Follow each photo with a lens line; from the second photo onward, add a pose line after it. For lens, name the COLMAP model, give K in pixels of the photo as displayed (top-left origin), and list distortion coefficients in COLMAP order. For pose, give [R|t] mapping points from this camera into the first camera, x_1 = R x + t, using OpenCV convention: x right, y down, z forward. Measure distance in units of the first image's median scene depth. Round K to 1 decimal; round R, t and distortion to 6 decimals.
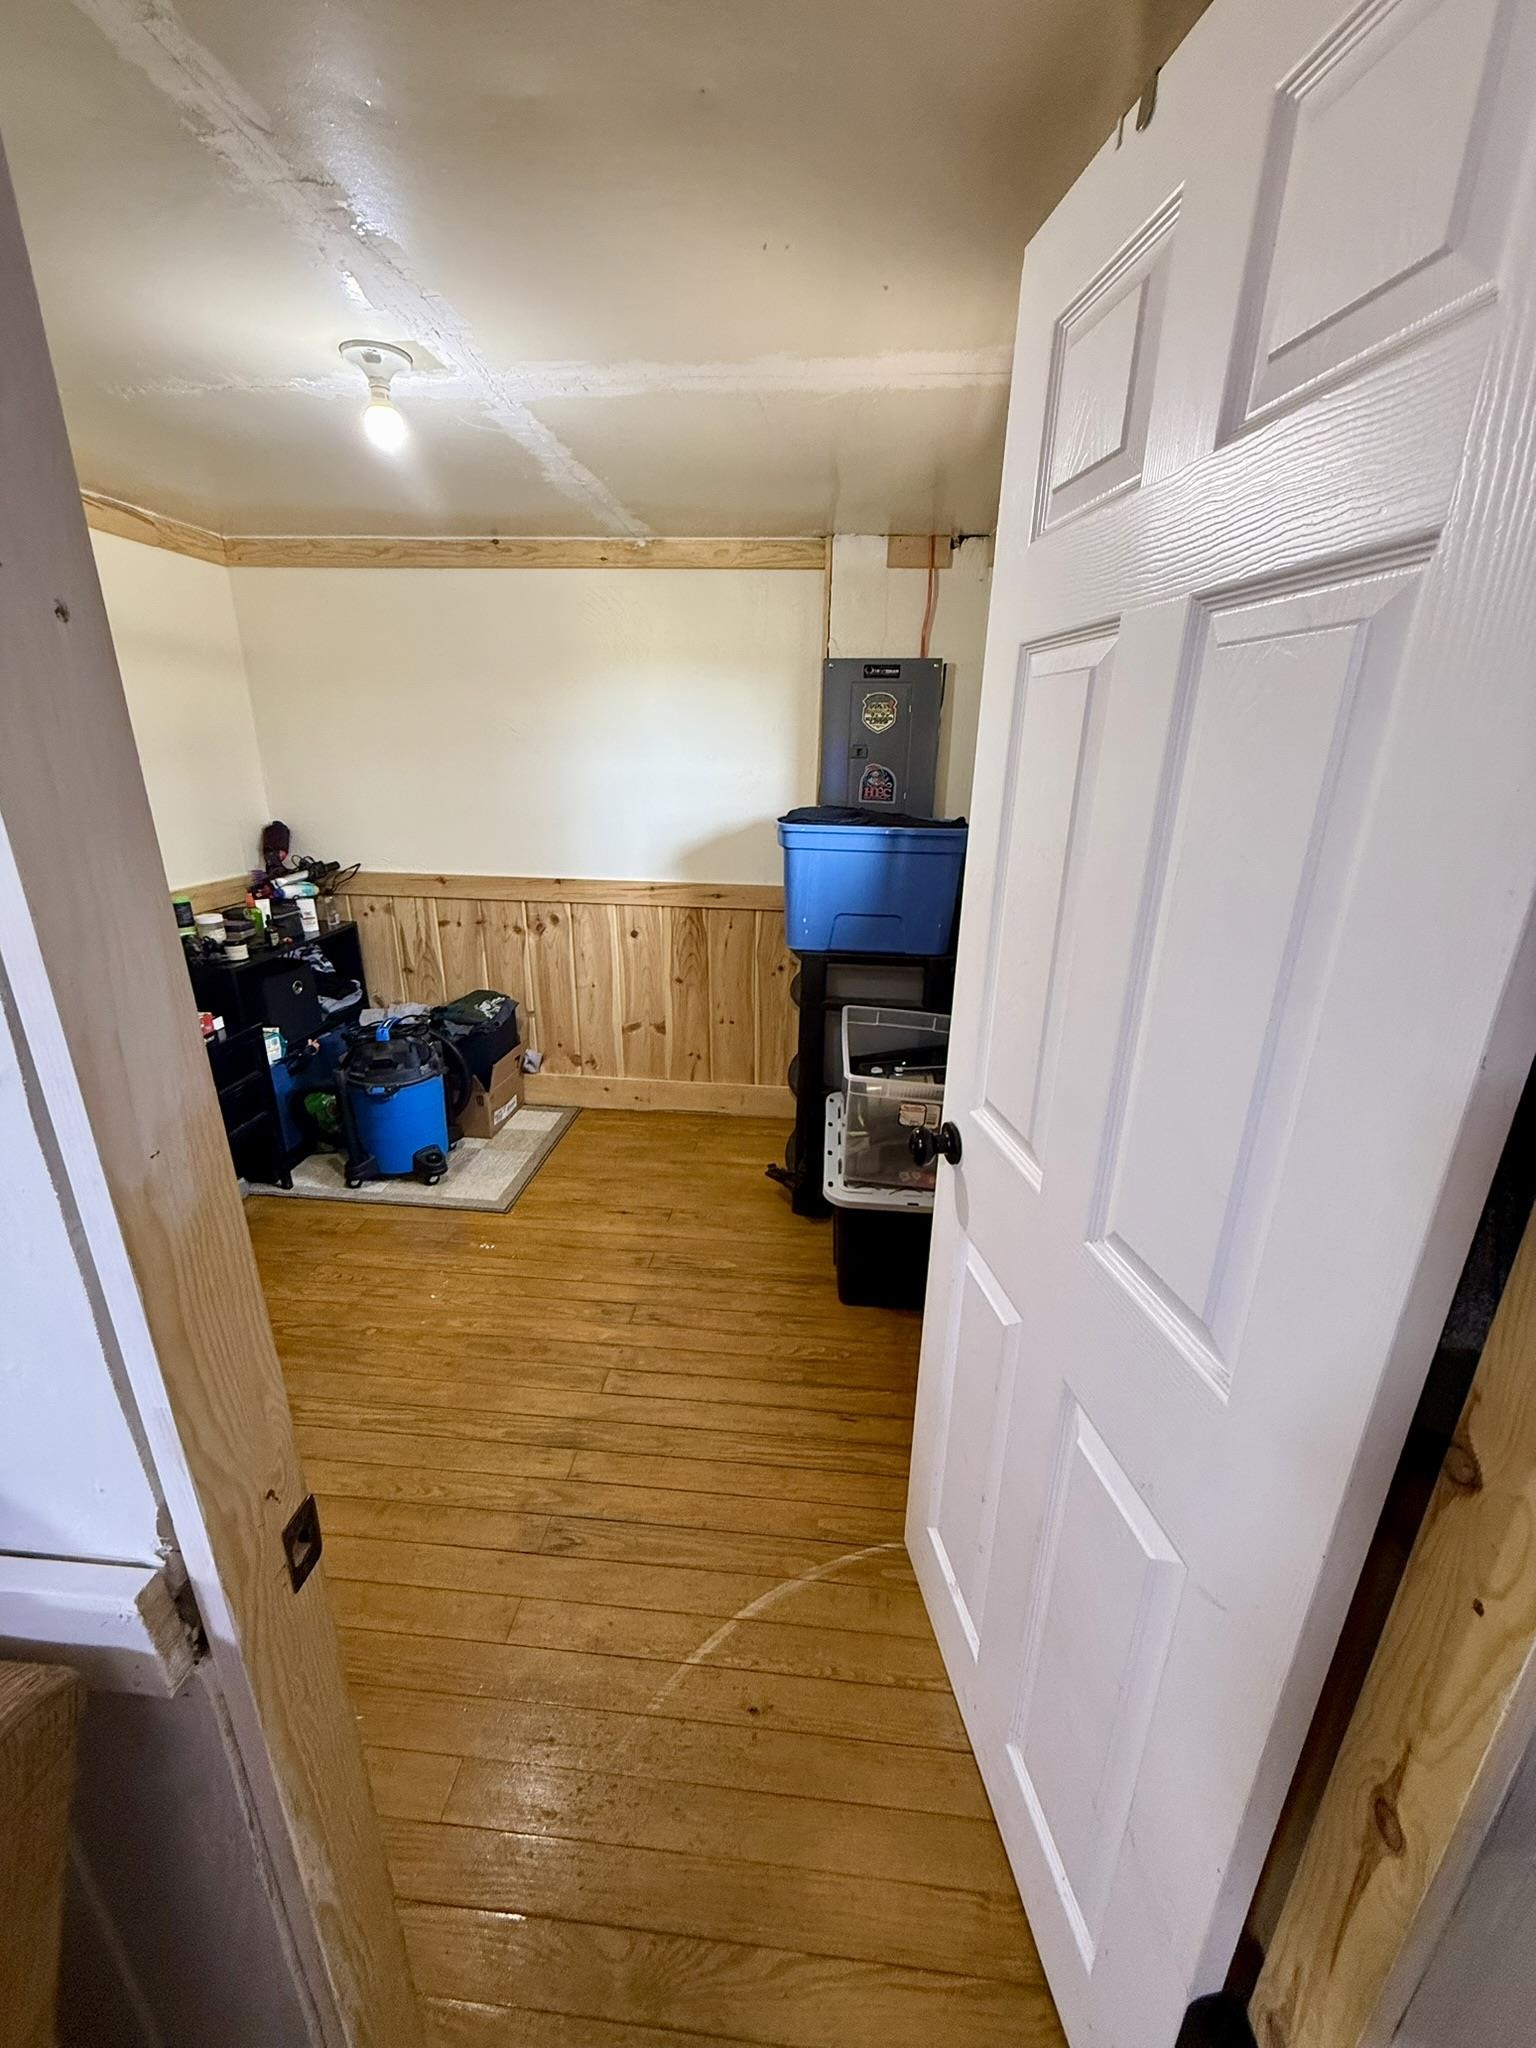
lens RADIAL K [[812.5, 0, 771.0], [0, 812.5, 1019.8], [0, 0, 1]] dist [0.001751, -0.000616]
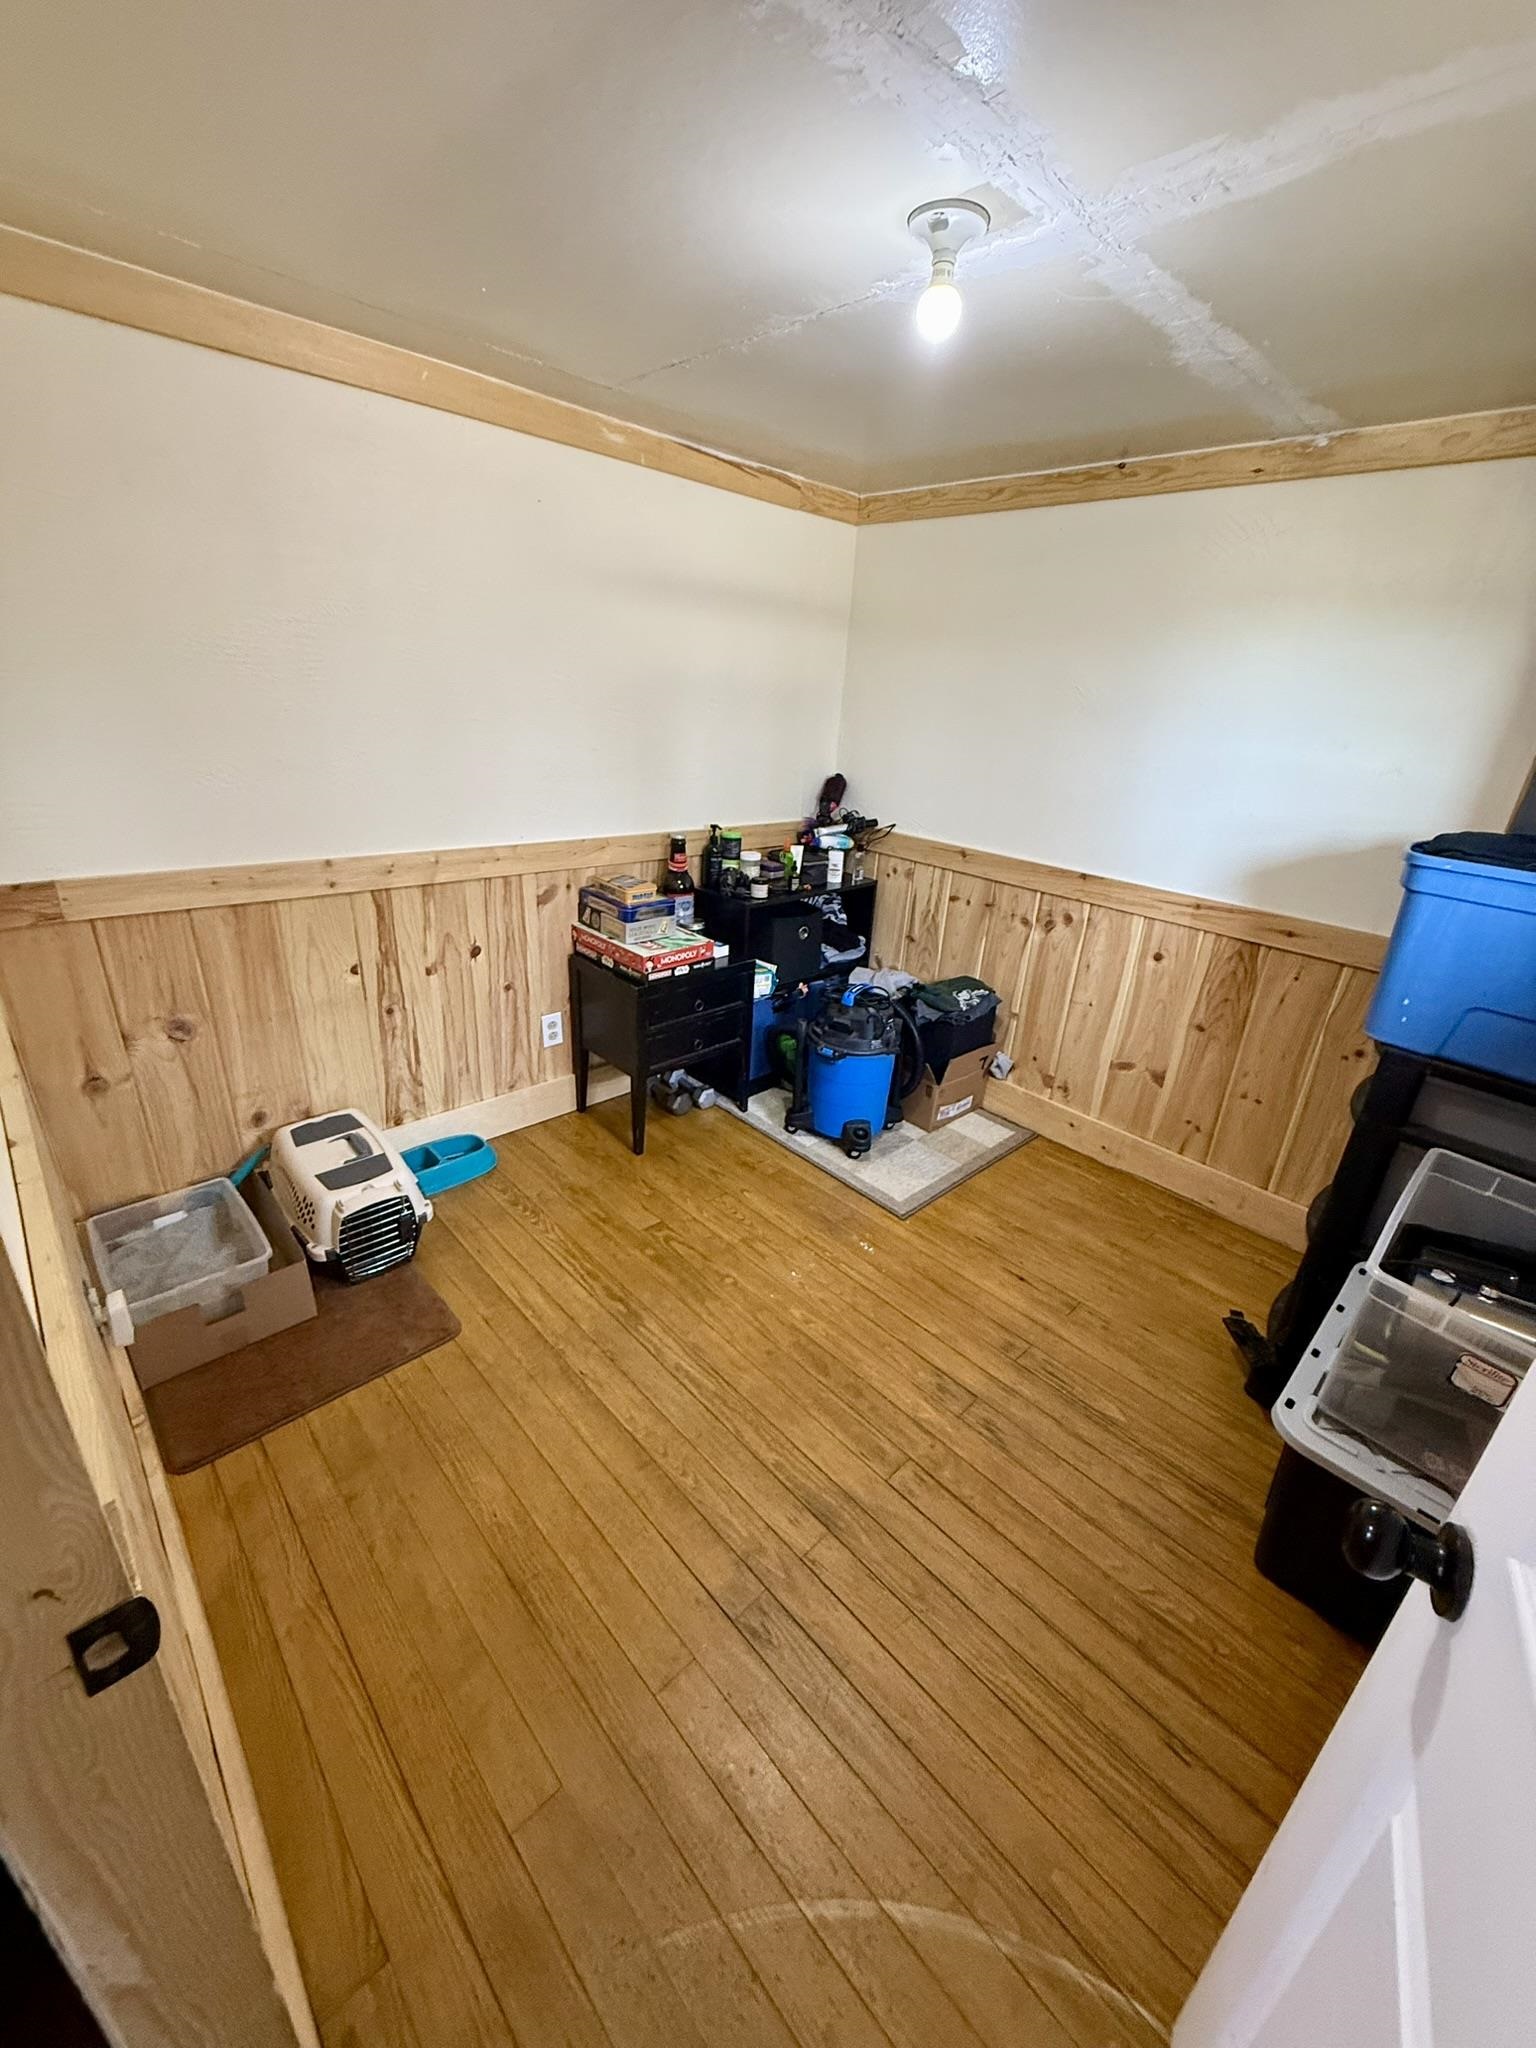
lens RADIAL K [[812.5, 0, 771.3], [0, 812.5, 1019.5], [0, 0, 1]] dist [0.001751, -0.000616]
pose [[0.748038, 0.280409, -0.601506, 0.052630], [-0.259507, 0.957777, 0.123770, -0.053229], [0.610815, 0.063510, 0.789222, 0.155171]]
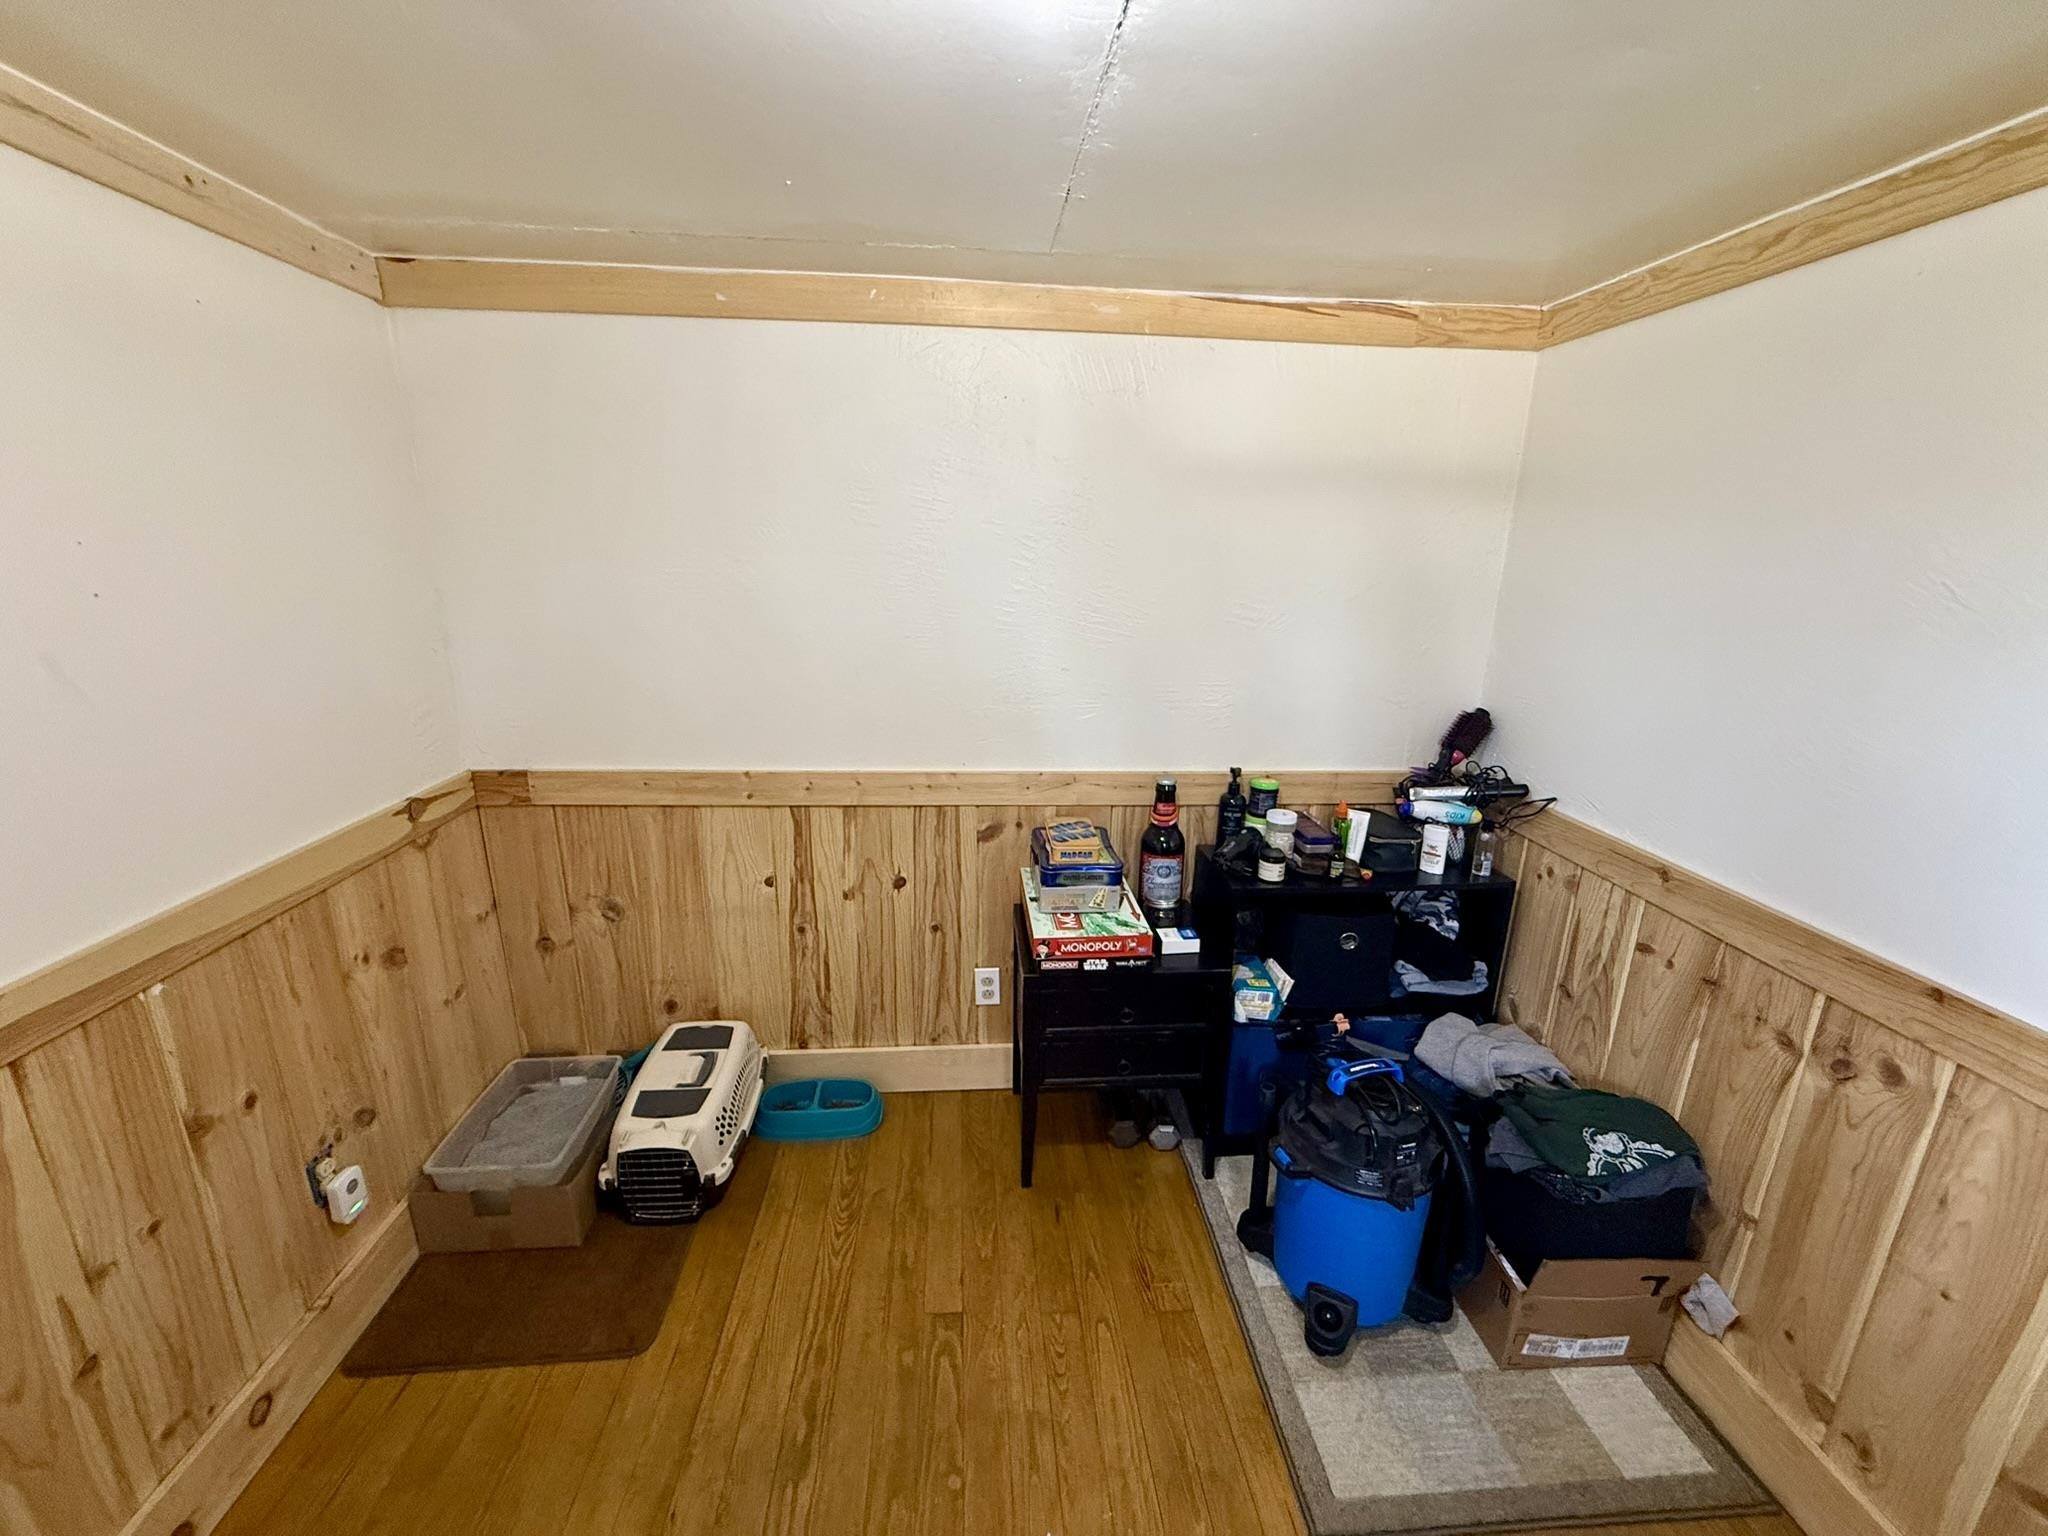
lens RADIAL K [[812.5, 0, 1023.2], [0, 812.5, 765.2], [0, 0, 1]] dist [0.001751, -0.000616]
pose [[0.156567, 0.245467, -0.956678, 0.003722], [-0.330429, 0.925826, 0.183474, -0.221321], [0.930754, 0.287389, 0.226063, 0.553994]]
